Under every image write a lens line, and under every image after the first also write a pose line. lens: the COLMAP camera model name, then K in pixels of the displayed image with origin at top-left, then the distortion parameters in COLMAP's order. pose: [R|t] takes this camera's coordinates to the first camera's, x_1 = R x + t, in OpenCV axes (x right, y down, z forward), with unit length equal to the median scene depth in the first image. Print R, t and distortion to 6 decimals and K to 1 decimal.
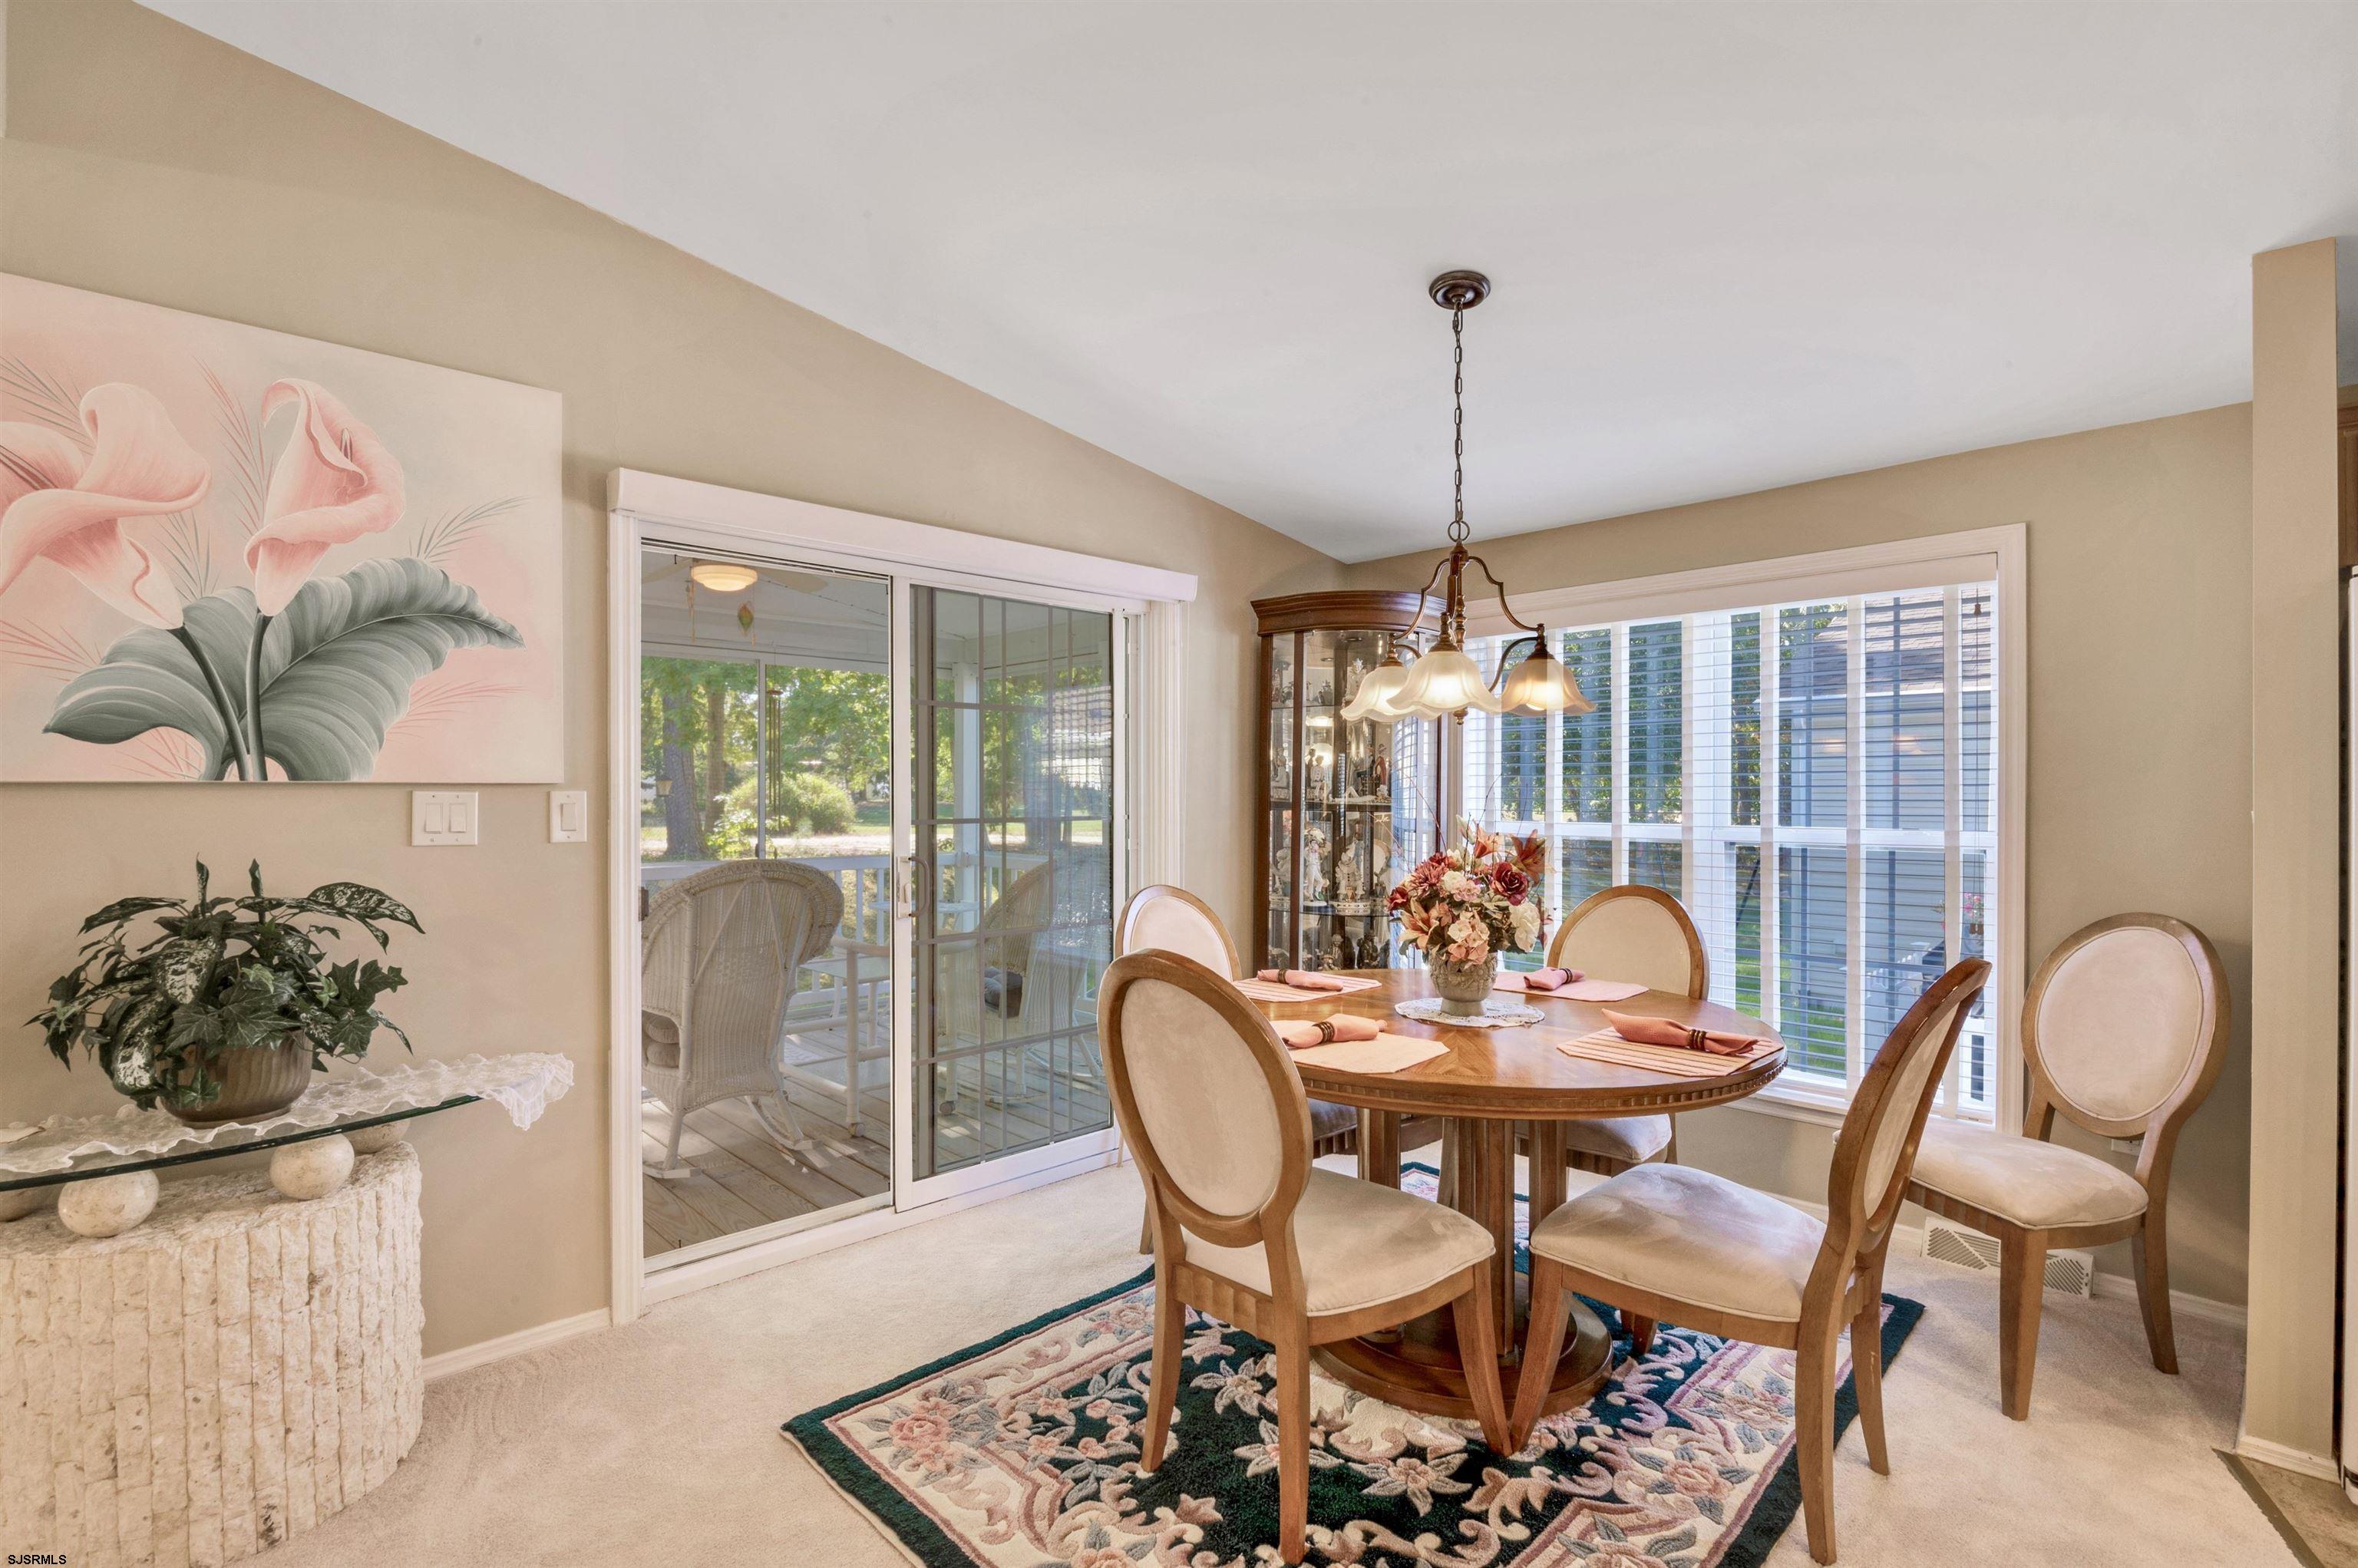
lens RADIAL K [[1093.8, 0, 1181.4], [0, 1093.8, 794.1], [0, 0, 1]] dist [-0.021398, 0.000461]
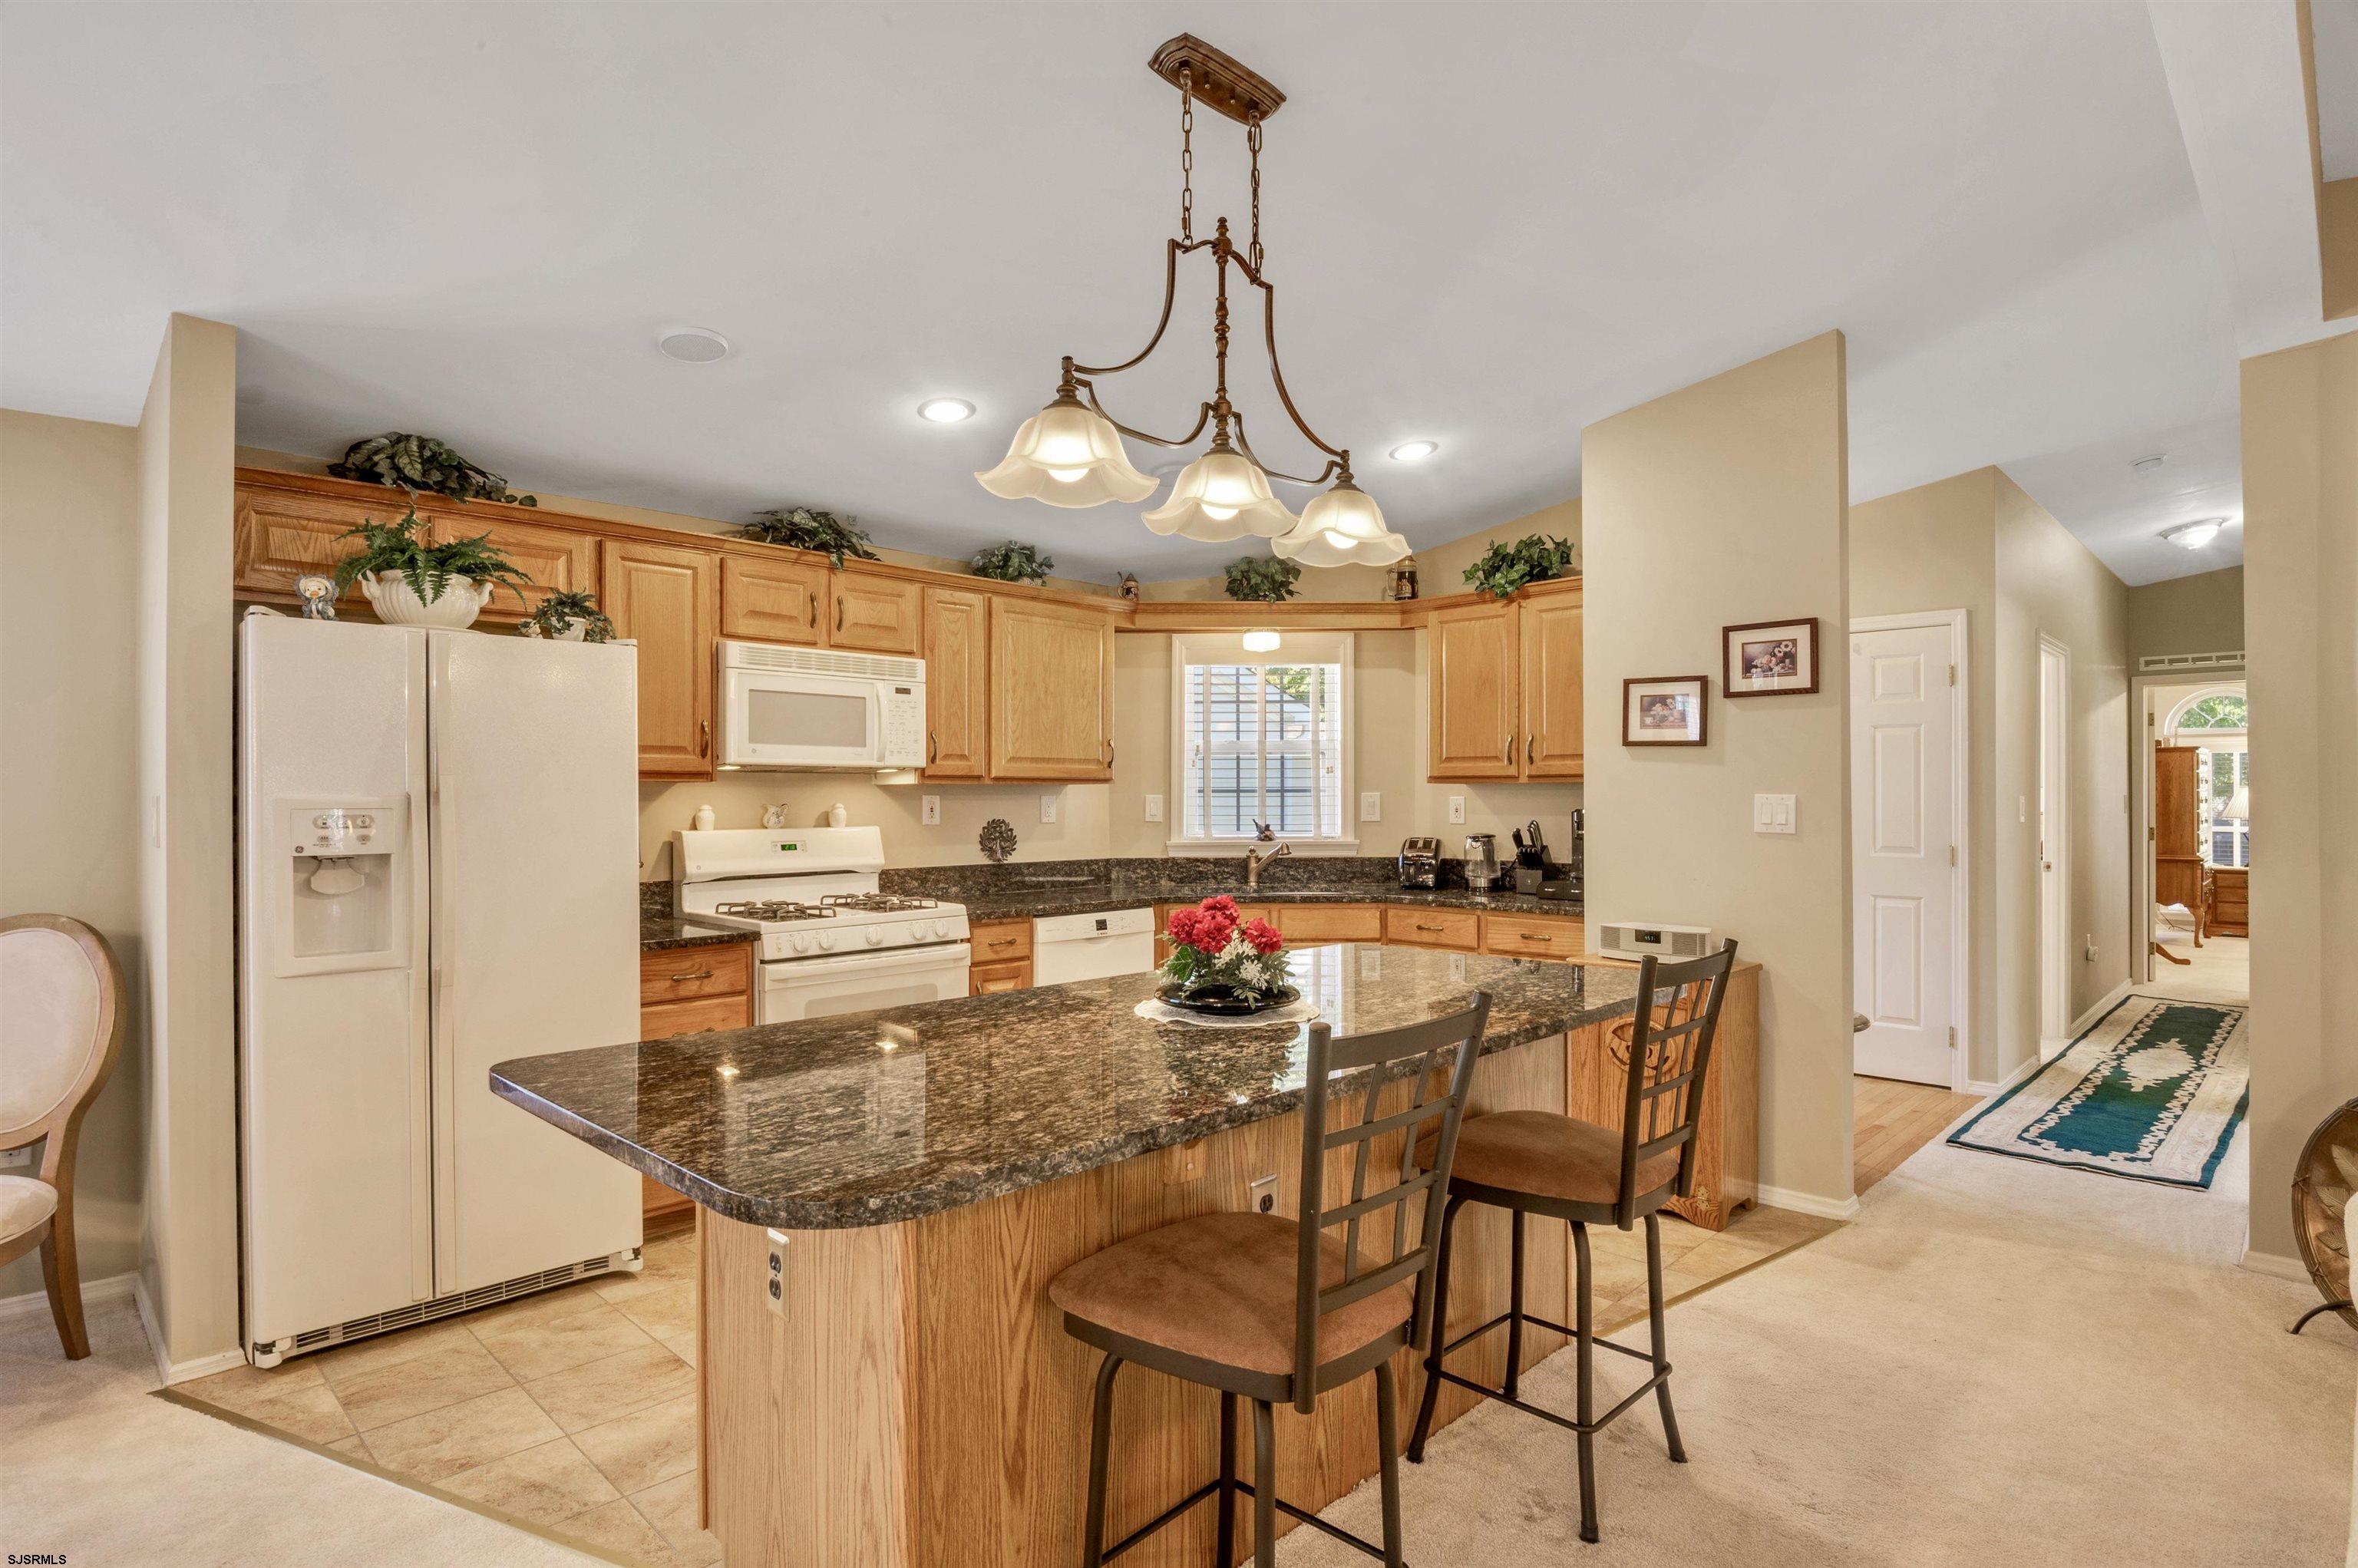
lens RADIAL K [[1203.0, 0, 1181.0], [0, 1203.0, 794.8], [0, 0, 1]] dist [-0.003866, -0.000814]
pose [[-0.036045, 0.001592, 0.999349, -0.276064], [0.003192, 0.999994, -0.001478, 0.007893], [-0.999345, 0.003136, -0.036050, -0.013832]]
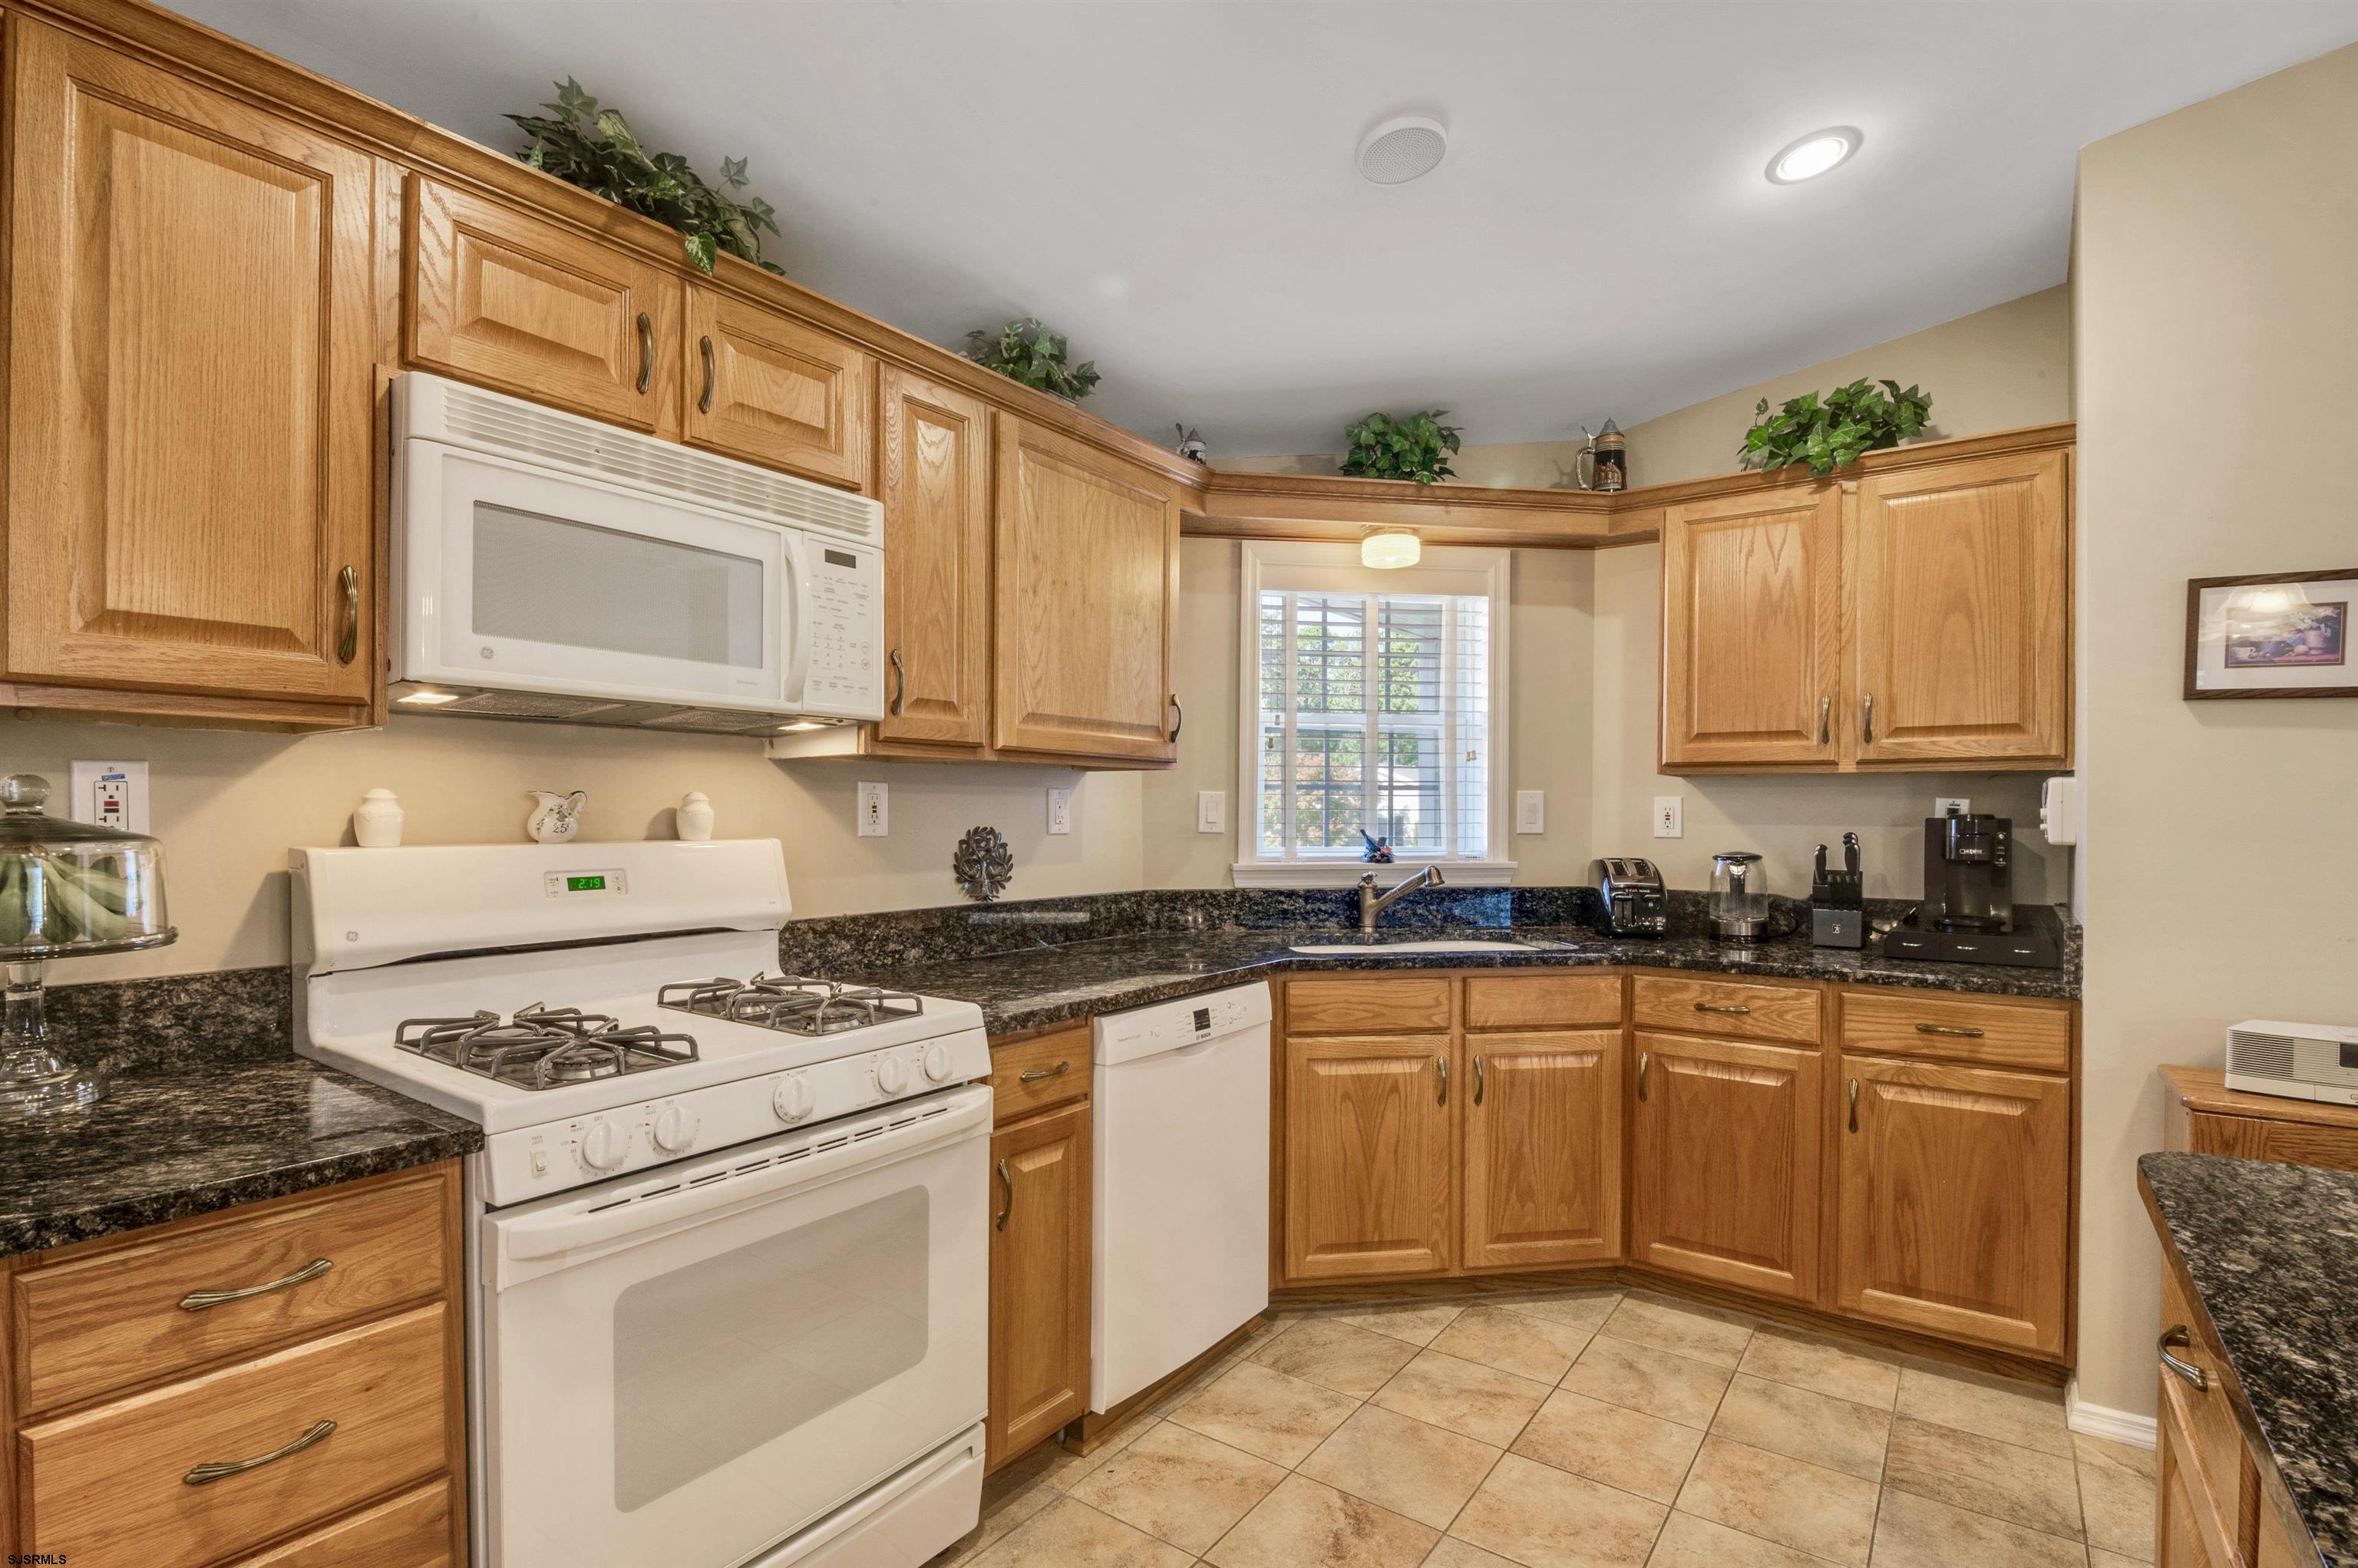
lens RADIAL K [[1104.9, 0, 1183.7], [0, 1104.9, 819.4], [0, 0, 1]] dist [-0.002744, -0.011981]
pose [[-0.186344, -0.006991, 0.982460, 0.839949], [-0.003682, 0.999973, 0.006417, 0.034081], [-0.982478, -0.002422, -0.186364, 0.276052]]
